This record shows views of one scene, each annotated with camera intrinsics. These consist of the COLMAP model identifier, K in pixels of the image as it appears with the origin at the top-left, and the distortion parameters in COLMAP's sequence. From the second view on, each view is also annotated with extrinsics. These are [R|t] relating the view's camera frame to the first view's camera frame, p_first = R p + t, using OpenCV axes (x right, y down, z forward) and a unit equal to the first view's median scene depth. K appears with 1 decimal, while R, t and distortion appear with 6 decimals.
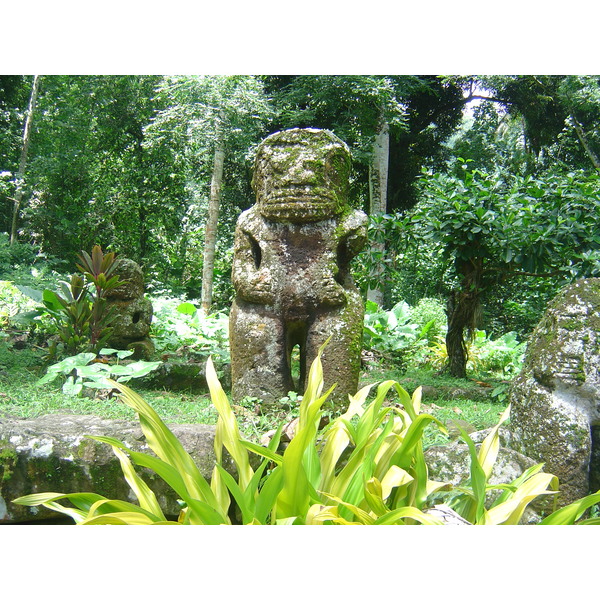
lens RADIAL K [[664.3, 0, 312.3], [0, 664.3, 300.2], [0, 0, 1]] dist [-0.147736, 0.012023]
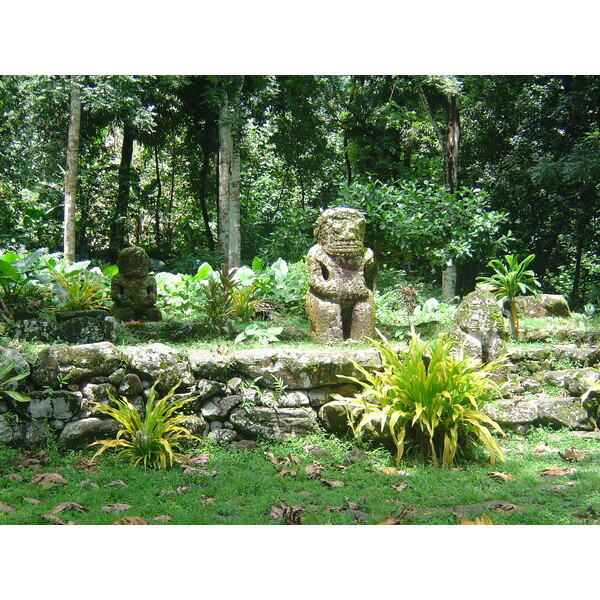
lens RADIAL K [[850.6, 0, 310.0], [0, 850.6, 300.0], [0, 0, 1]] dist [-0.093016, -0.060500]
pose [[0.952508, -0.030166, 0.303017, -0.914496], [0.000689, 0.995292, 0.096918, -0.235623], [-0.304514, -0.092106, 0.948044, -1.468191]]
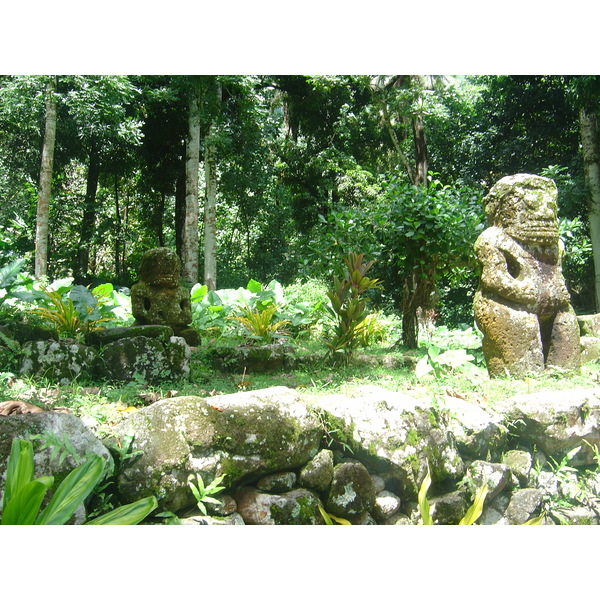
lens RADIAL K [[664.3, 0, 312.3], [0, 664.3, 300.2], [0, 0, 1]] dist [-0.147736, 0.012023]
pose [[0.891783, -0.012442, 0.452292, -1.045373], [-0.009841, 0.998852, 0.046882, -0.059304], [-0.452356, -0.046259, 0.890637, -0.014695]]
